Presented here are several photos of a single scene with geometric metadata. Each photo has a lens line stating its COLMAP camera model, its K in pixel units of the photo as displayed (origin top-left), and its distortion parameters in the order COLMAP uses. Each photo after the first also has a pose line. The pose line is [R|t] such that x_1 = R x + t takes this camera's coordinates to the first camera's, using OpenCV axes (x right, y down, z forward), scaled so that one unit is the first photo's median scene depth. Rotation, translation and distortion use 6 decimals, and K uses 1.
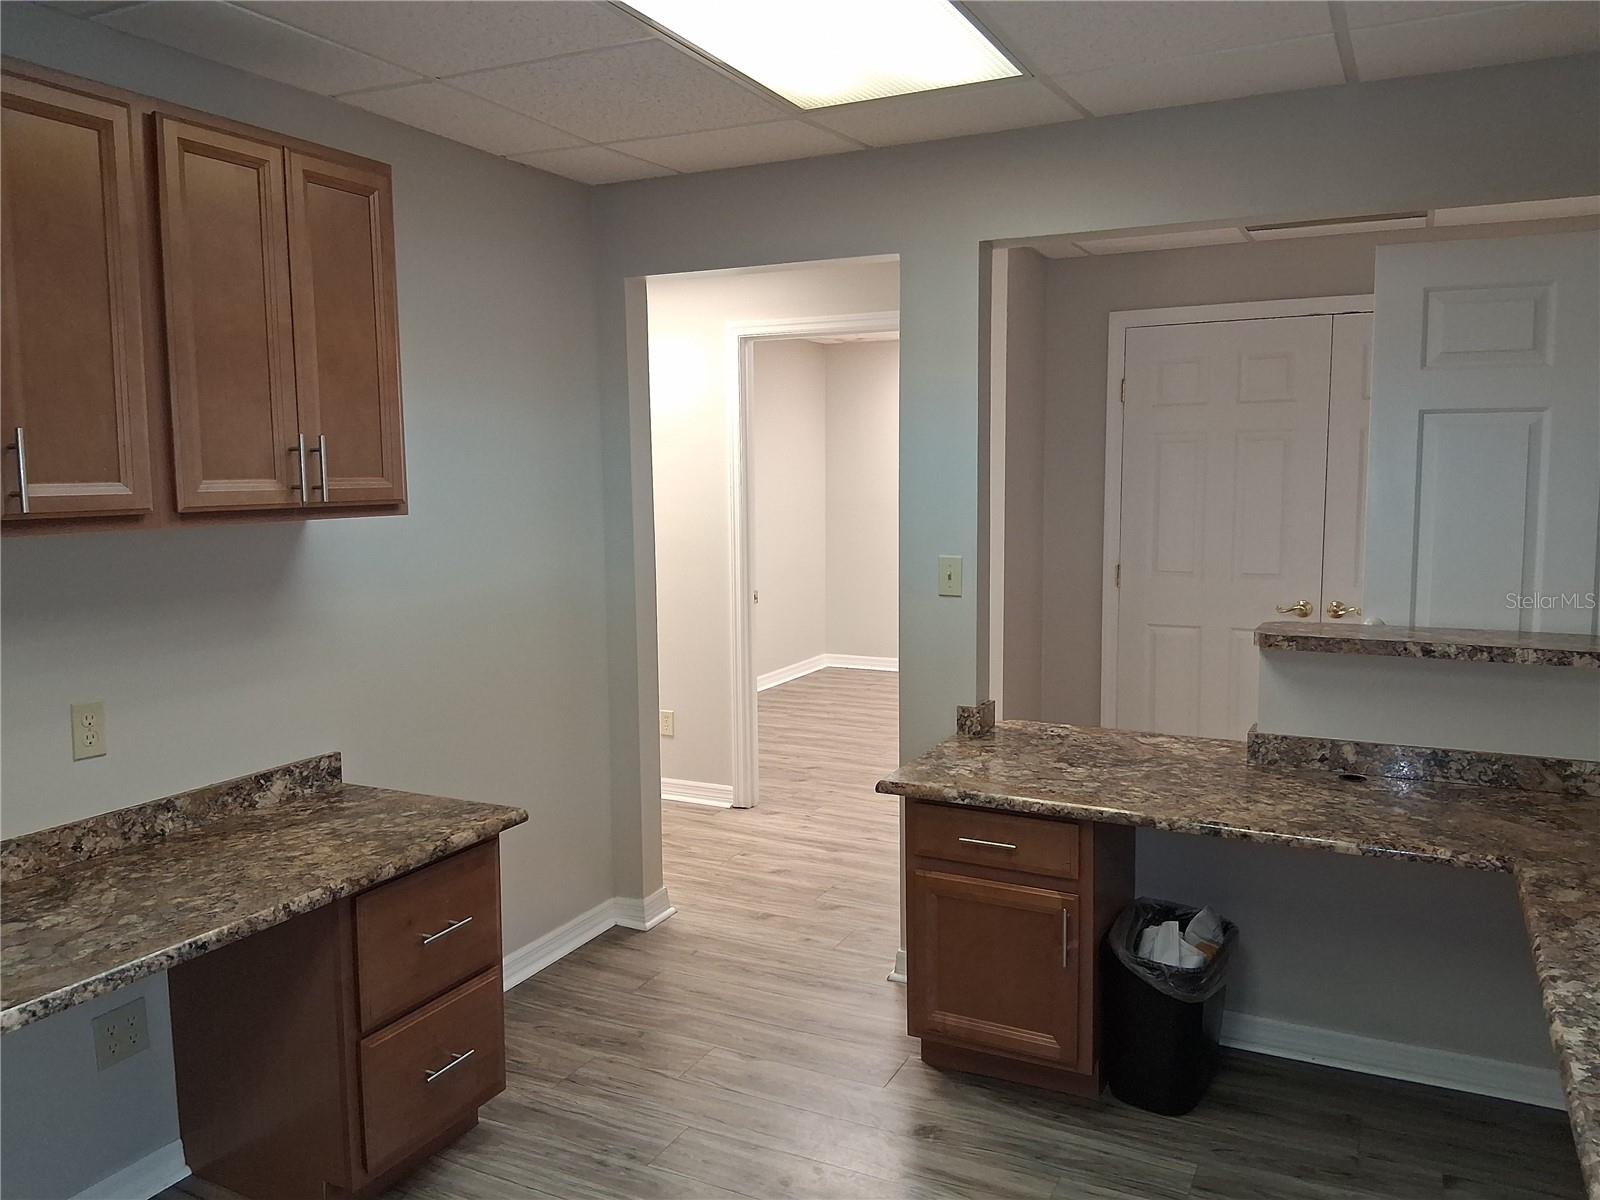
lens RADIAL K [[1209.1, 0, 793.5], [0, 1209.1, 600.6], [0, 0, 1]] dist [0.122842, -0.213088]
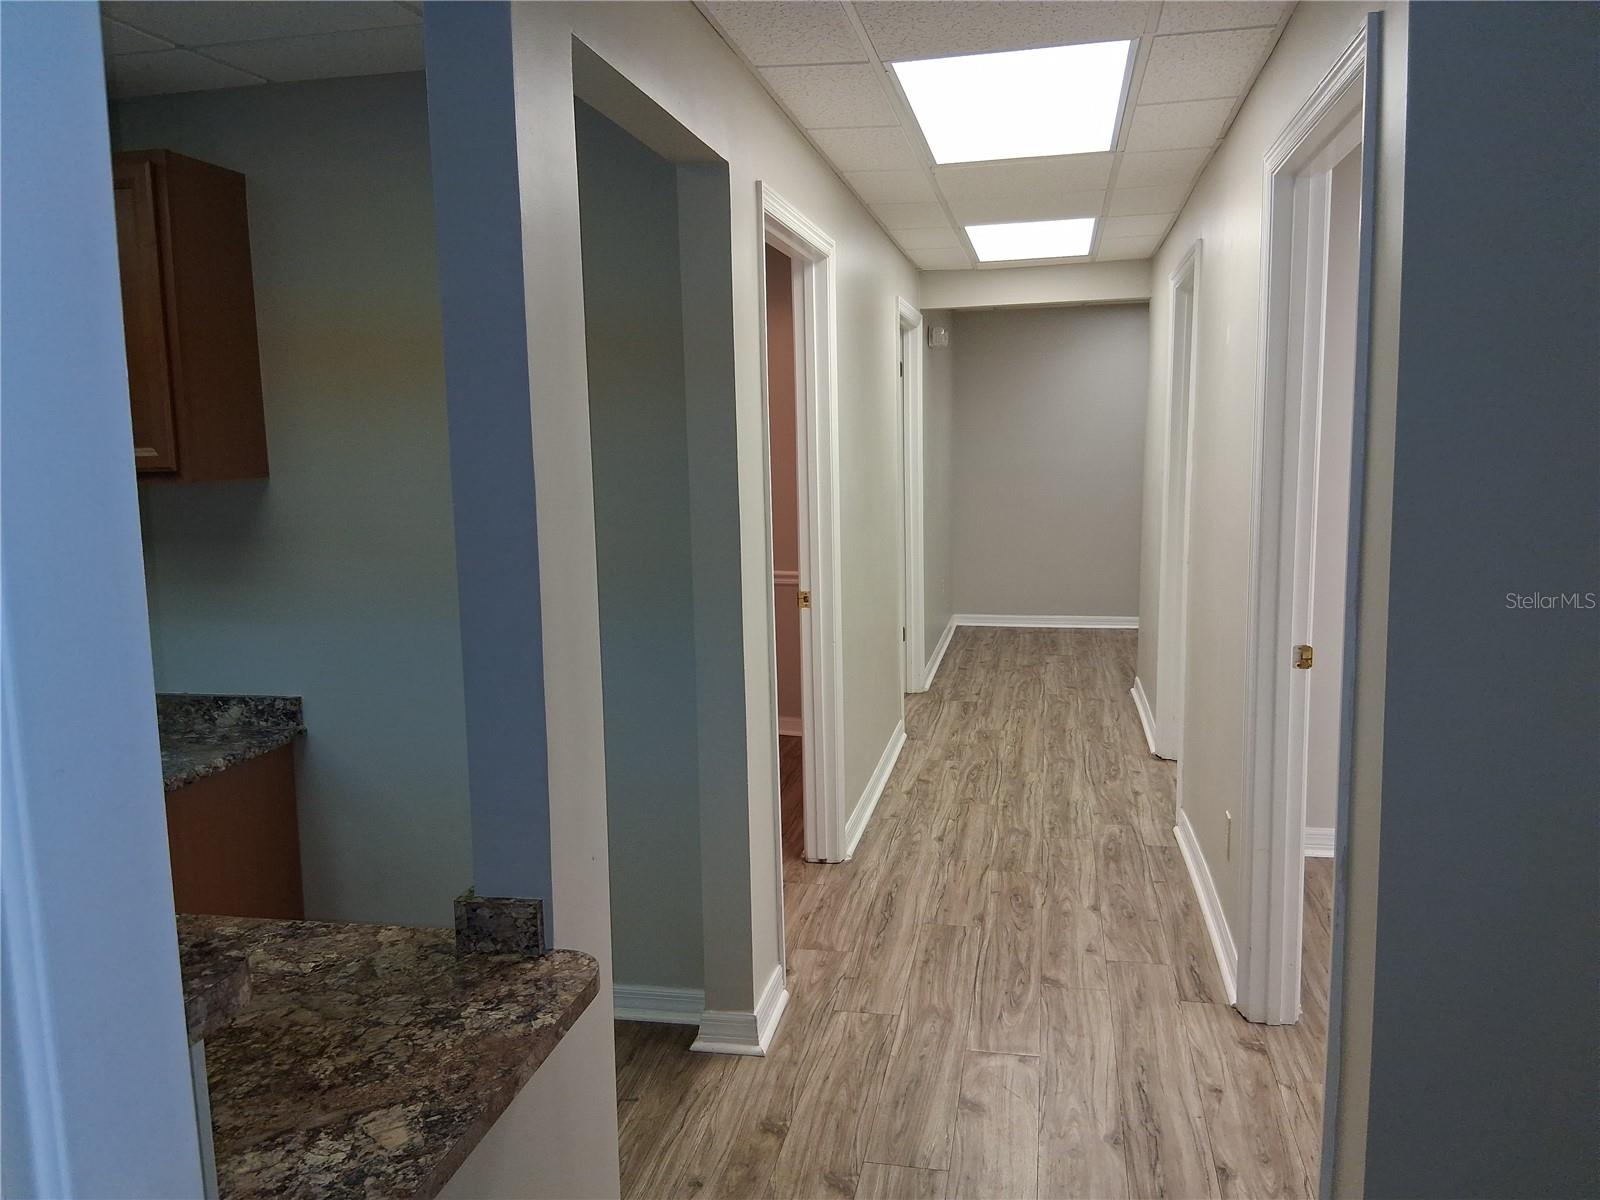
lens RADIAL K [[1209.1, 0, 793.5], [0, 1209.1, 600.6], [0, 0, 1]] dist [0.122842, -0.213088]
pose [[0.260493, 0.136435, -0.955787, 0.785523], [-0.090174, 0.989076, 0.116610, -0.130379], [0.961255, 0.055811, 0.269950, 1.149414]]
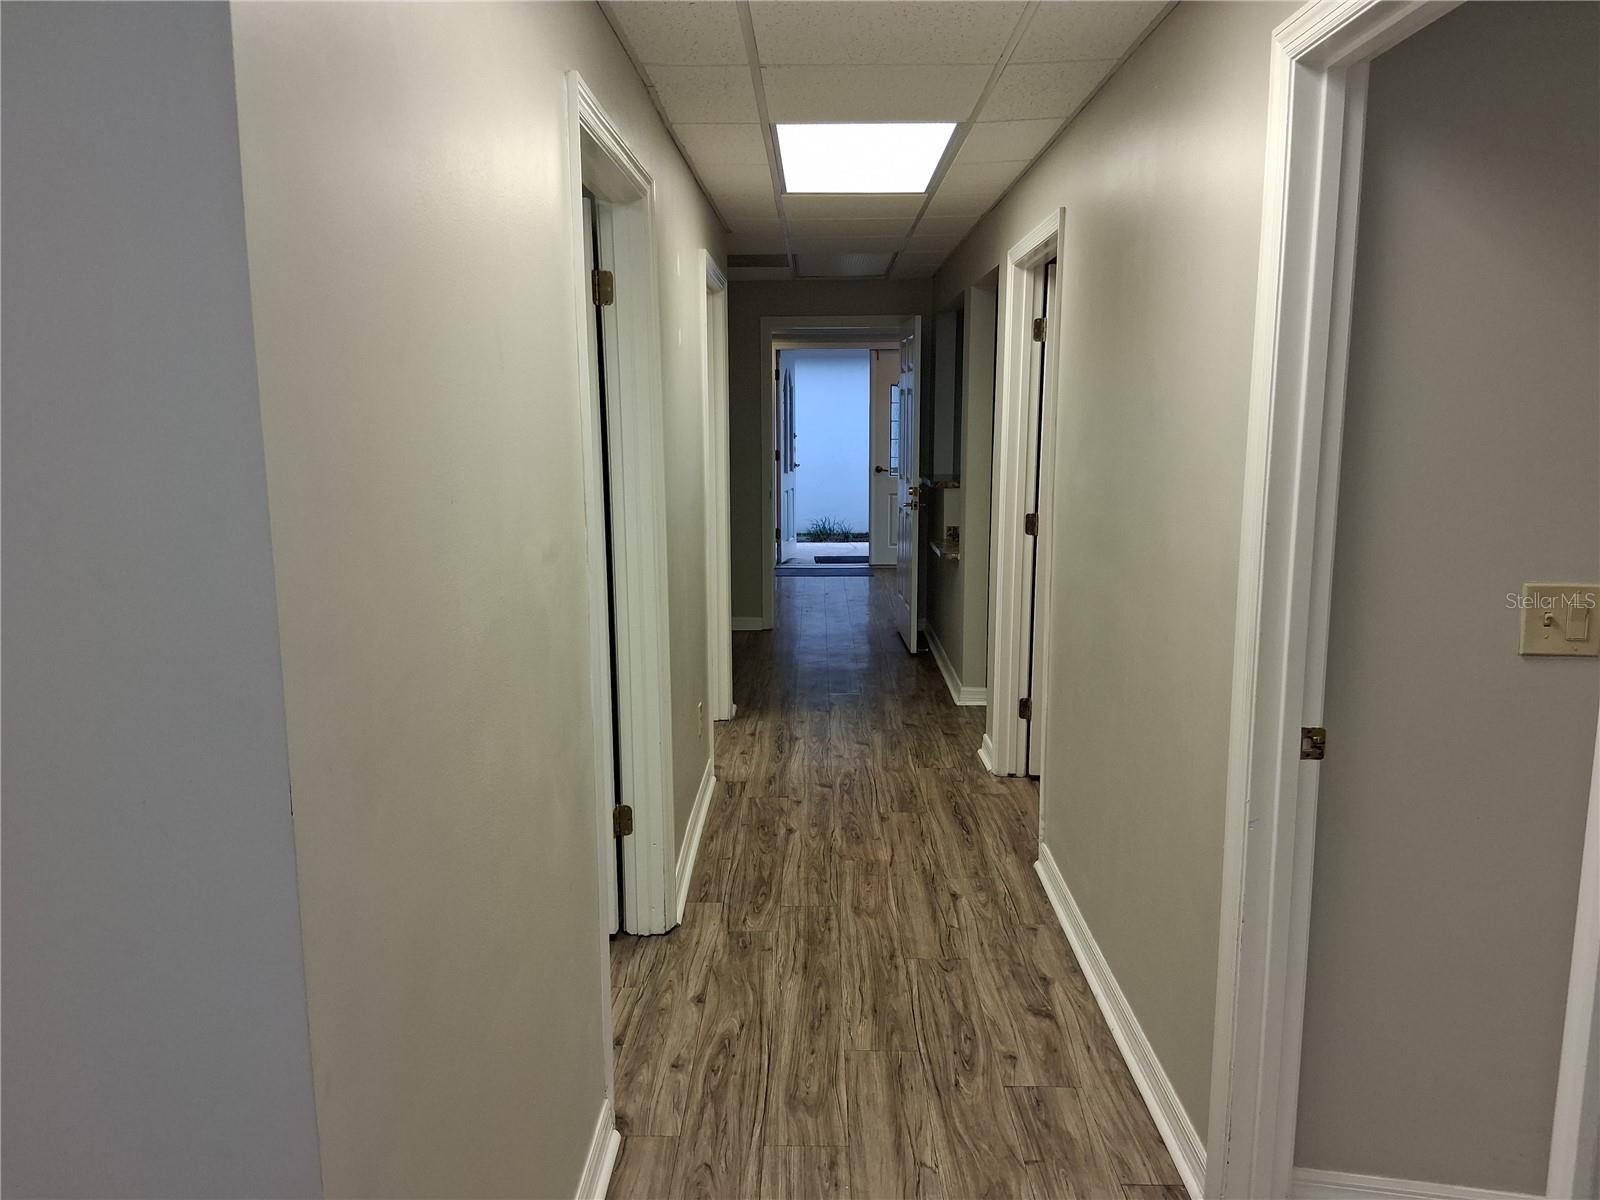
lens RADIAL K [[1209.1, 0, 793.5], [0, 1209.1, 600.6], [0, 0, 1]] dist [0.122842, -0.213088]
pose [[-0.435947, -0.130107, 0.890518, -1.633406], [0.110100, 0.974352, 0.196254, -0.255950], [-0.893212, 0.183602, -0.410441, 2.388202]]
